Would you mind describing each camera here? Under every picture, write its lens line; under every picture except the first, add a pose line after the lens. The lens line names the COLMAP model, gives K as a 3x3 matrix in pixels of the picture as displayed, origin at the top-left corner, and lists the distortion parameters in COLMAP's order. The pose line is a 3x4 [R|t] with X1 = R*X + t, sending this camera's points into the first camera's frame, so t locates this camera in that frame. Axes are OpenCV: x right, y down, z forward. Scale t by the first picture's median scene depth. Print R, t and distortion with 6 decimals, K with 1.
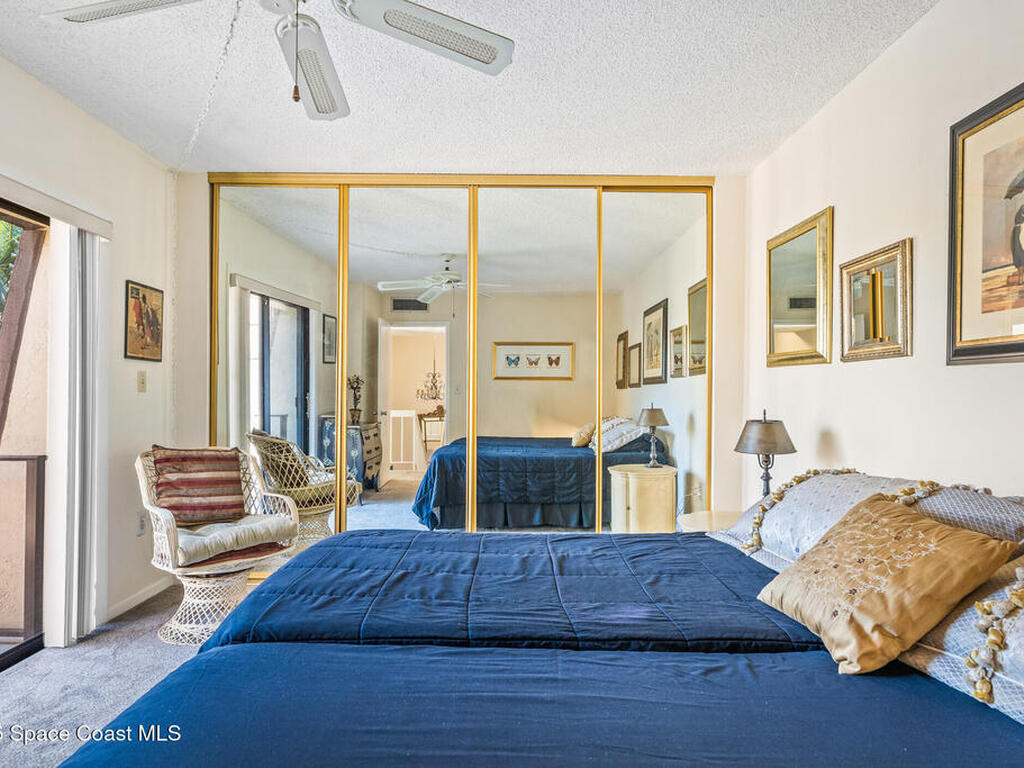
lens RADIAL K [[593.2, 0, 512.5], [0, 593.2, 389.6], [0, 0, 1]] dist [0.006618, -0.001197]
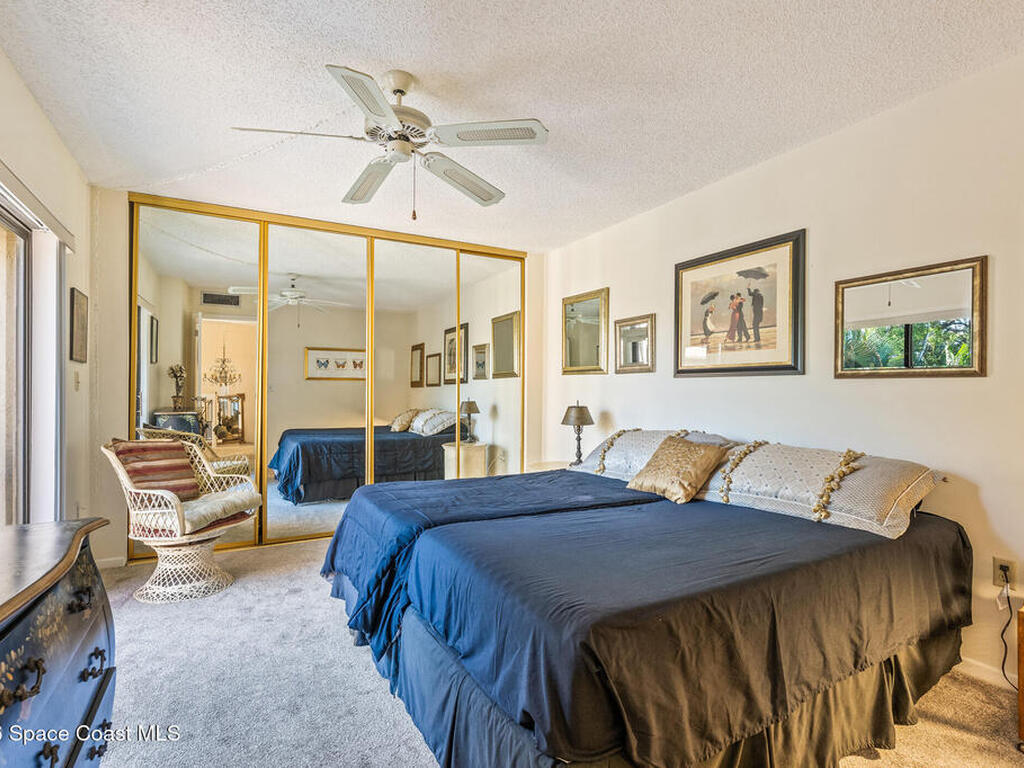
lens RADIAL K [[513.3, 0, 510.5], [0, 513.3, 386.6], [0, 0, 1]] dist [0.001233, -0.000879]
pose [[0.882549, 0.000974, 0.470219, -0.412754], [-0.000458, 0.999999, -0.001212, -0.004040], [-0.470220, 0.000854, 0.882549, -0.214998]]
